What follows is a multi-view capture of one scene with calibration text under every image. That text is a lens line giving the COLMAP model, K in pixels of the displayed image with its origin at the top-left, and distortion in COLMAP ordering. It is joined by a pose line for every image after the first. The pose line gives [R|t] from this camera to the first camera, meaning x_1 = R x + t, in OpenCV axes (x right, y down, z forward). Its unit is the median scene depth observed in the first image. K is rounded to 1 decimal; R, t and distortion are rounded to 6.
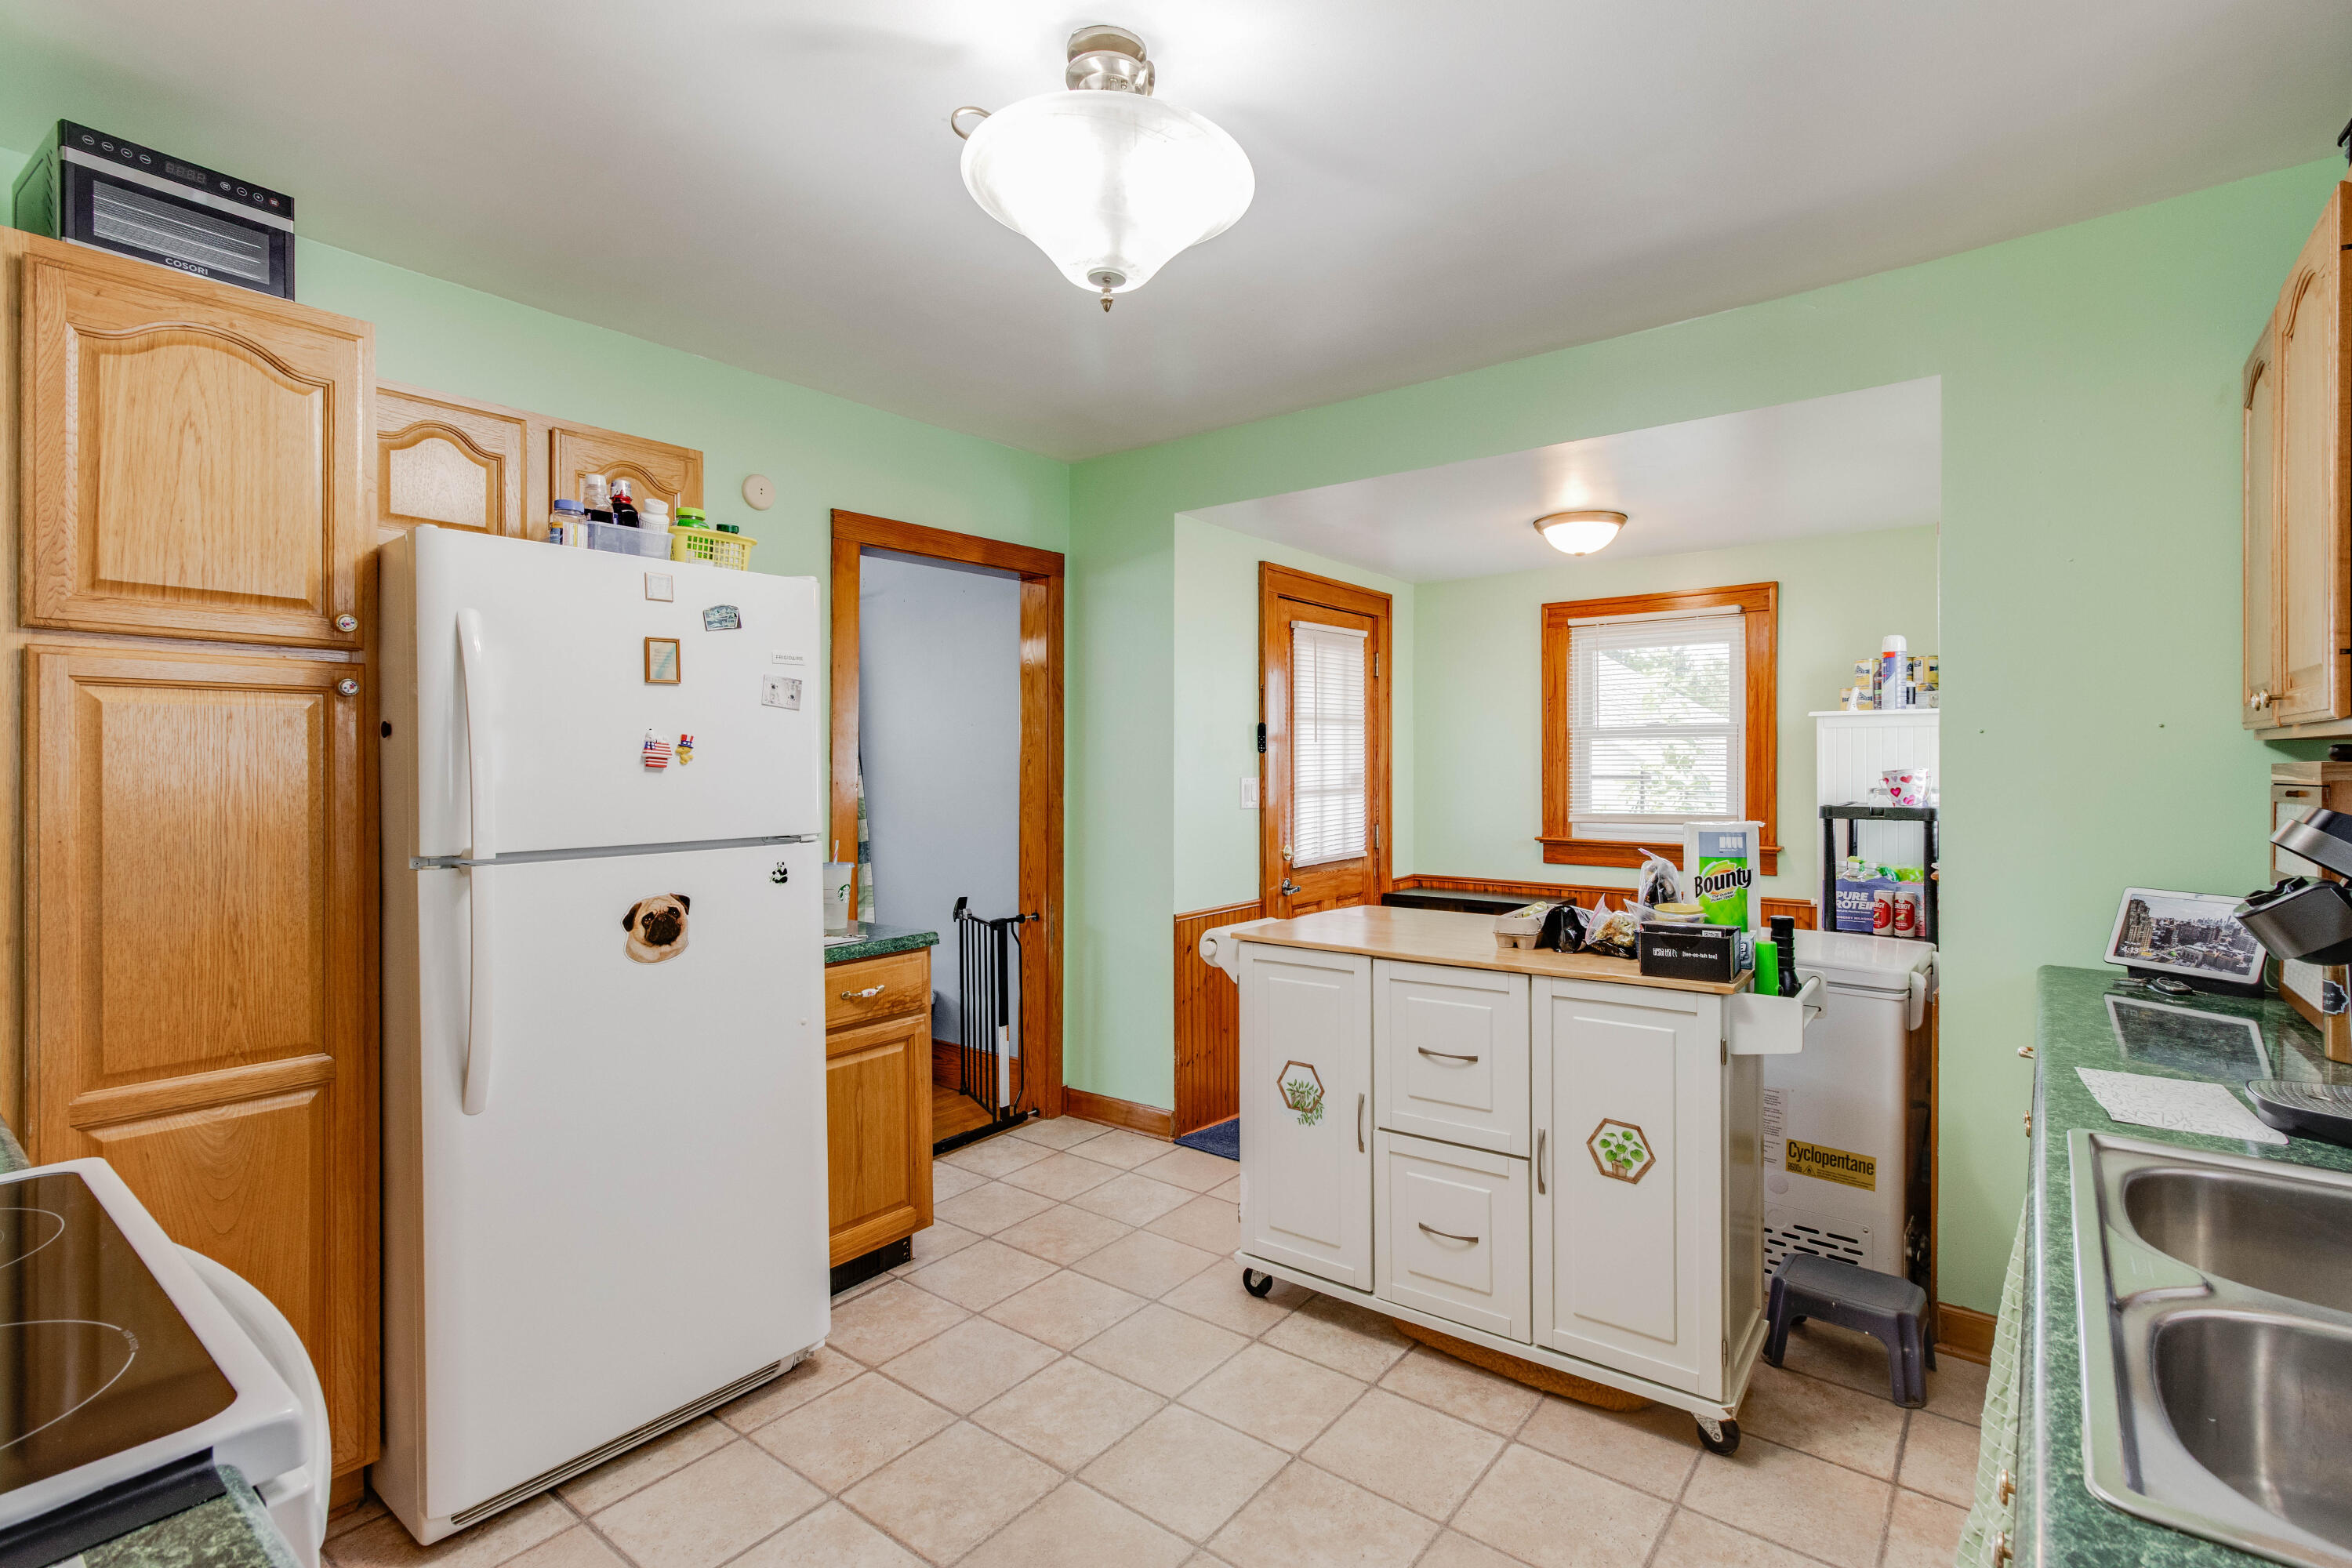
lens RADIAL K [[1085.5, 0, 1178.8], [0, 1085.5, 766.0], [0, 0, 1]] dist [-0.003230, 0.000119]
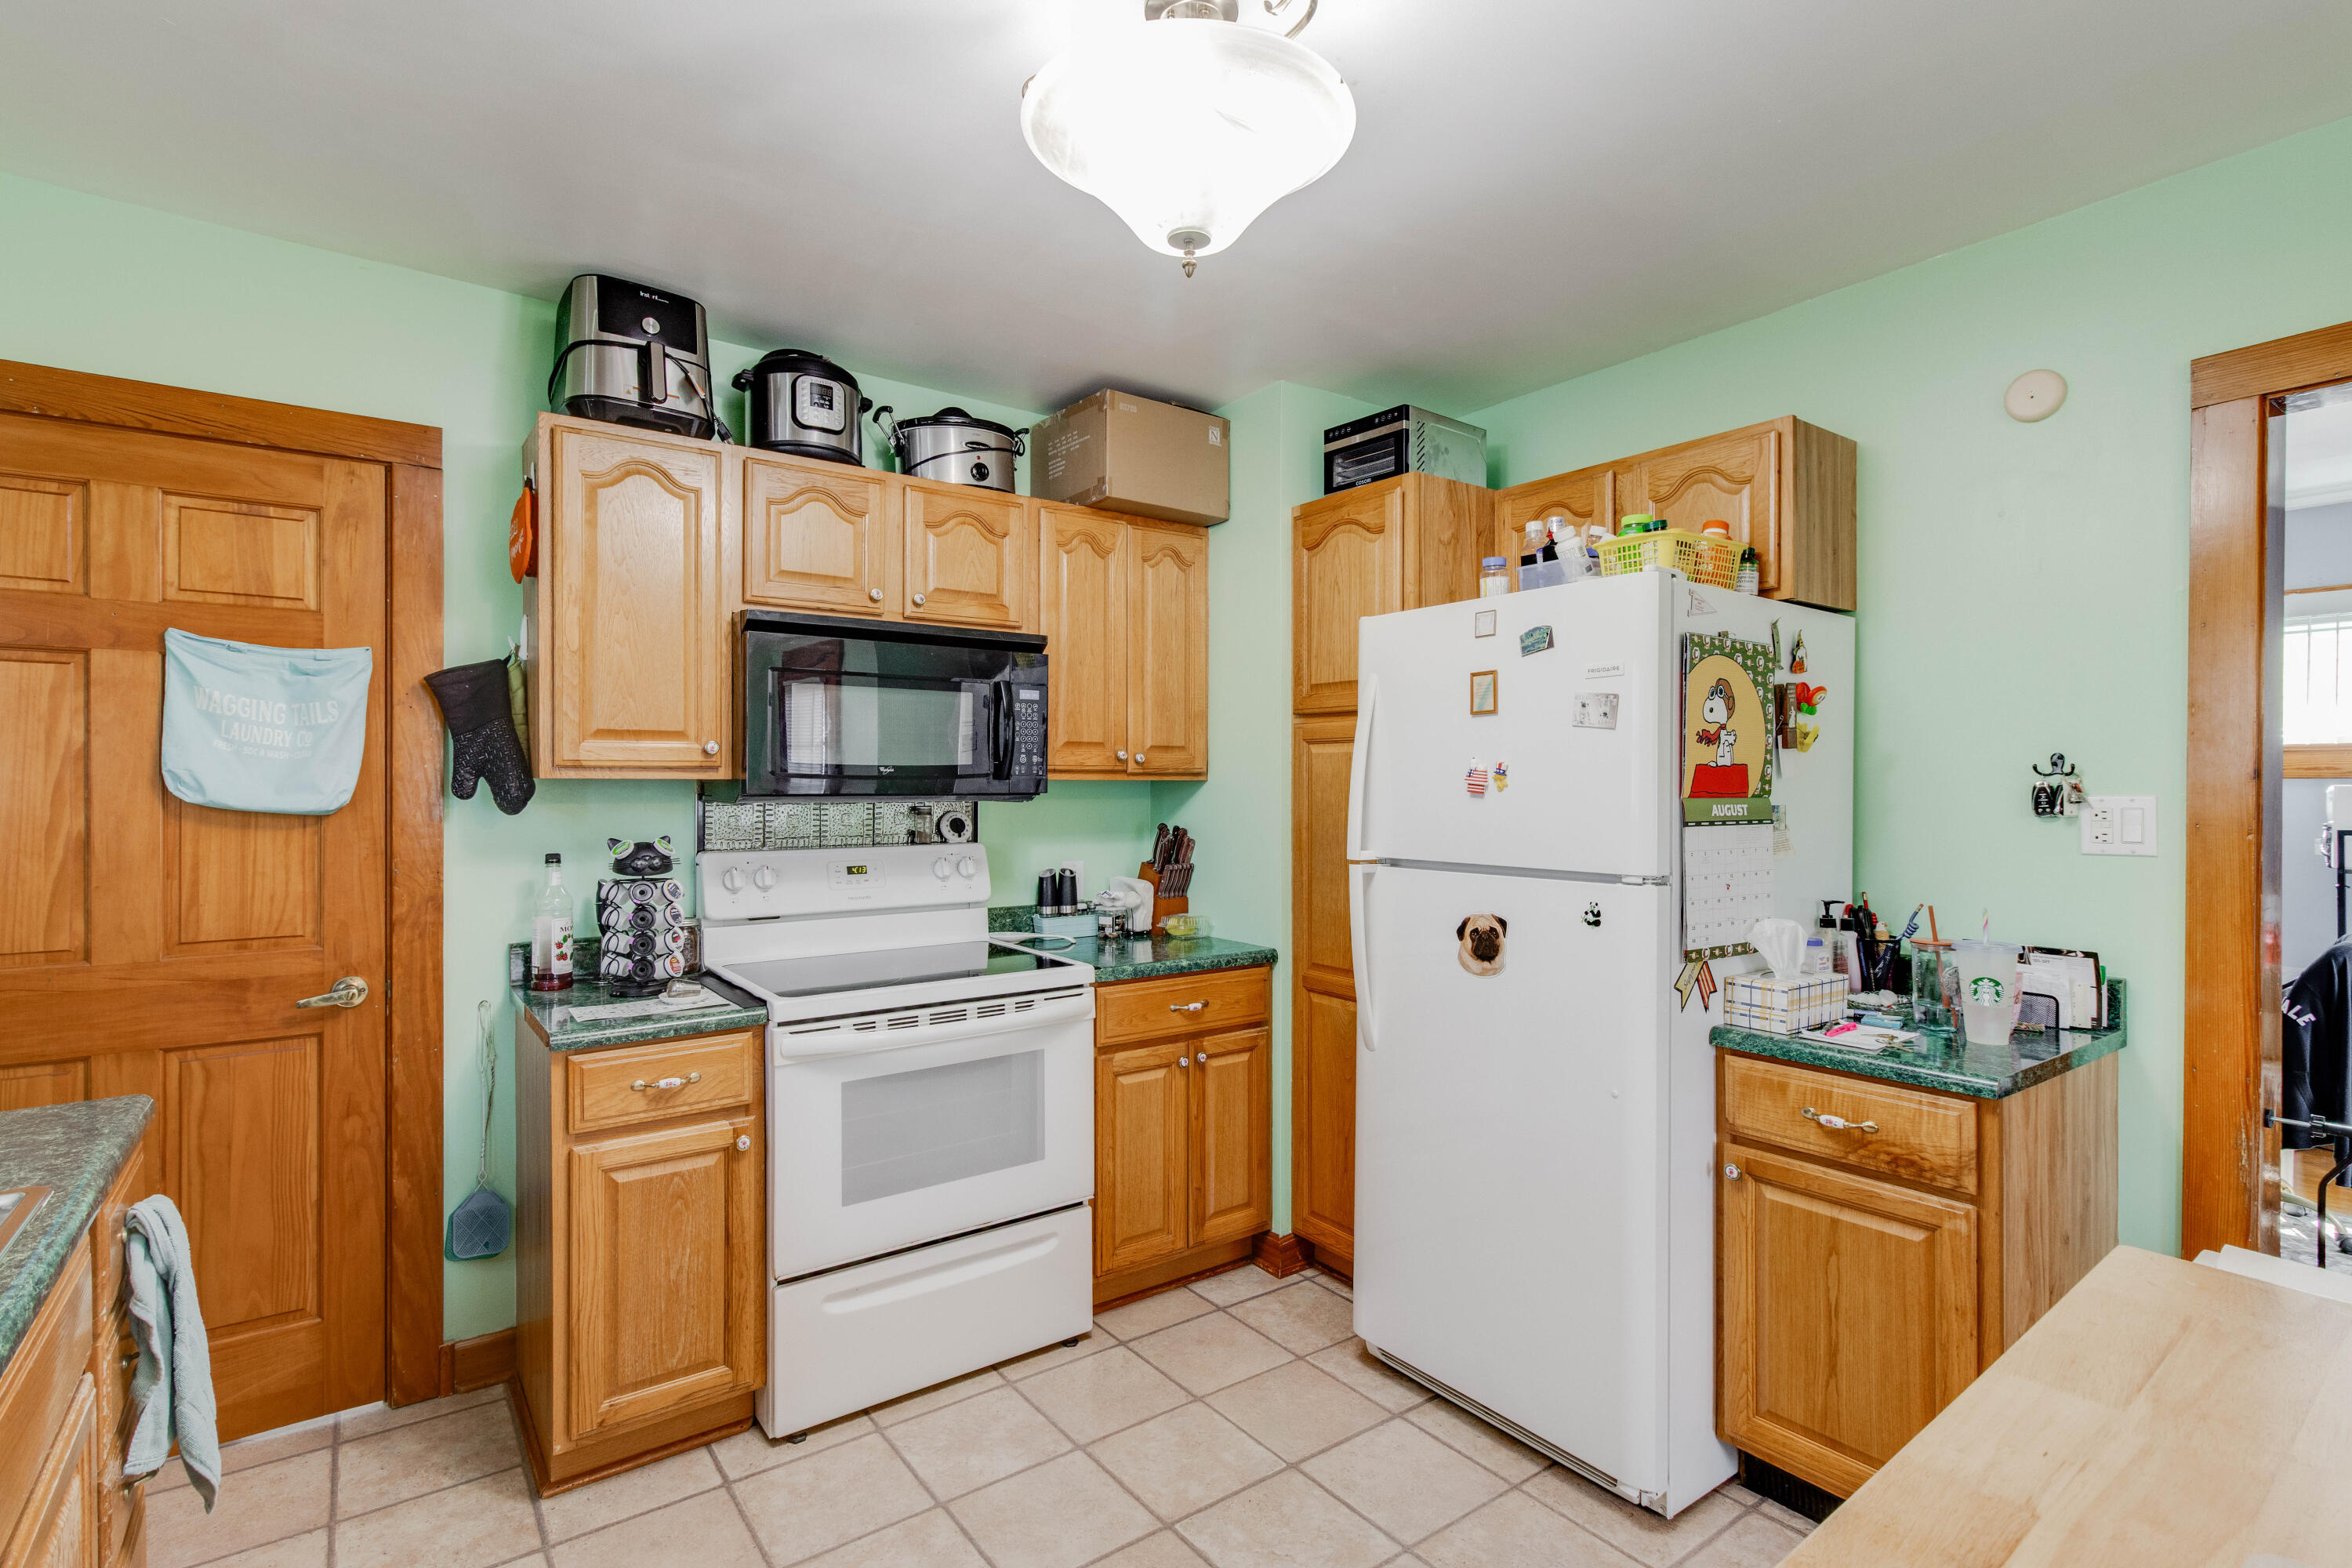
lens RADIAL K [[1096.7, 0, 1176.0], [0, 1096.7, 784.0], [0, 0, 1]] dist [-0.001342, 0.000059]
pose [[-0.254569, -0.000031, -0.967055, 0.630677], [-0.005856, 0.999982, 0.001510, -0.007822], [0.967037, 0.006047, -0.254565, 0.967536]]
